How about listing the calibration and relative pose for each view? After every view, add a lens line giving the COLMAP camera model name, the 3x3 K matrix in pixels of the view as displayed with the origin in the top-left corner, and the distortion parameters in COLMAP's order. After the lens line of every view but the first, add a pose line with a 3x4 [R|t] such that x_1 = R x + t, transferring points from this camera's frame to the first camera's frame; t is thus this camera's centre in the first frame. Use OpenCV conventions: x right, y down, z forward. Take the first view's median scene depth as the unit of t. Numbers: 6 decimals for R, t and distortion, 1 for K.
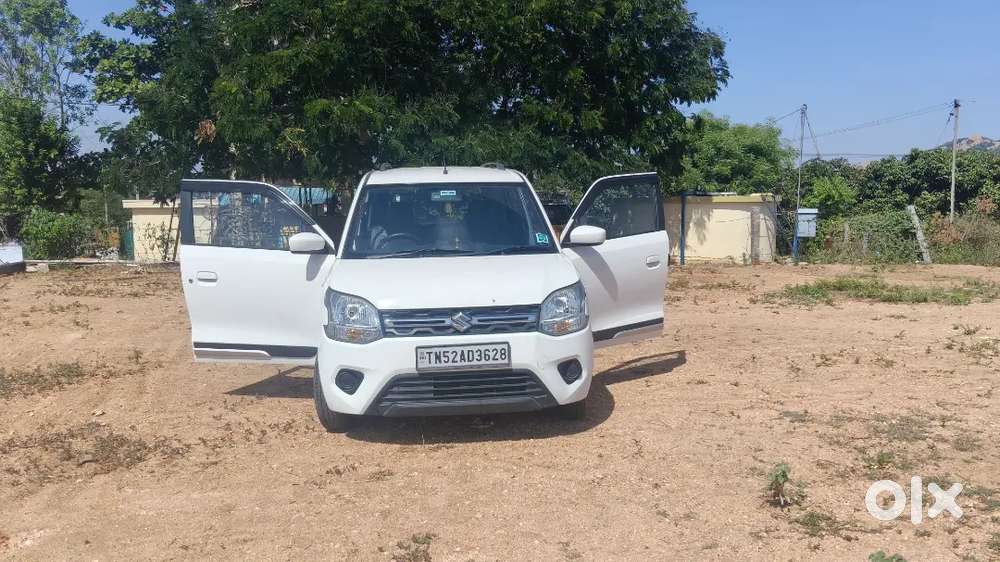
lens RADIAL K [[819.4, 0, 488.8], [0, 819.4, 282.0], [0, 0, 1]] dist [0.112834, -0.211500]
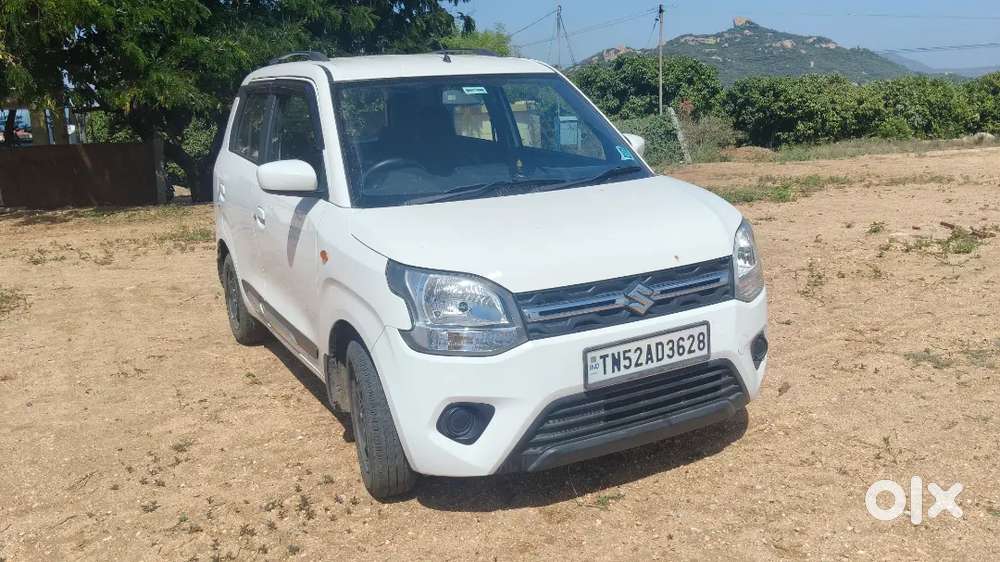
lens RADIAL K [[819.4, 0, 488.8], [0, 819.4, 282.0], [0, 0, 1]] dist [0.112834, -0.211500]
pose [[0.928809, -0.108973, 0.354173, -0.350541], [0.073135, 0.990890, 0.113084, -0.040097], [-0.363269, -0.079131, 0.928318, 0.476418]]
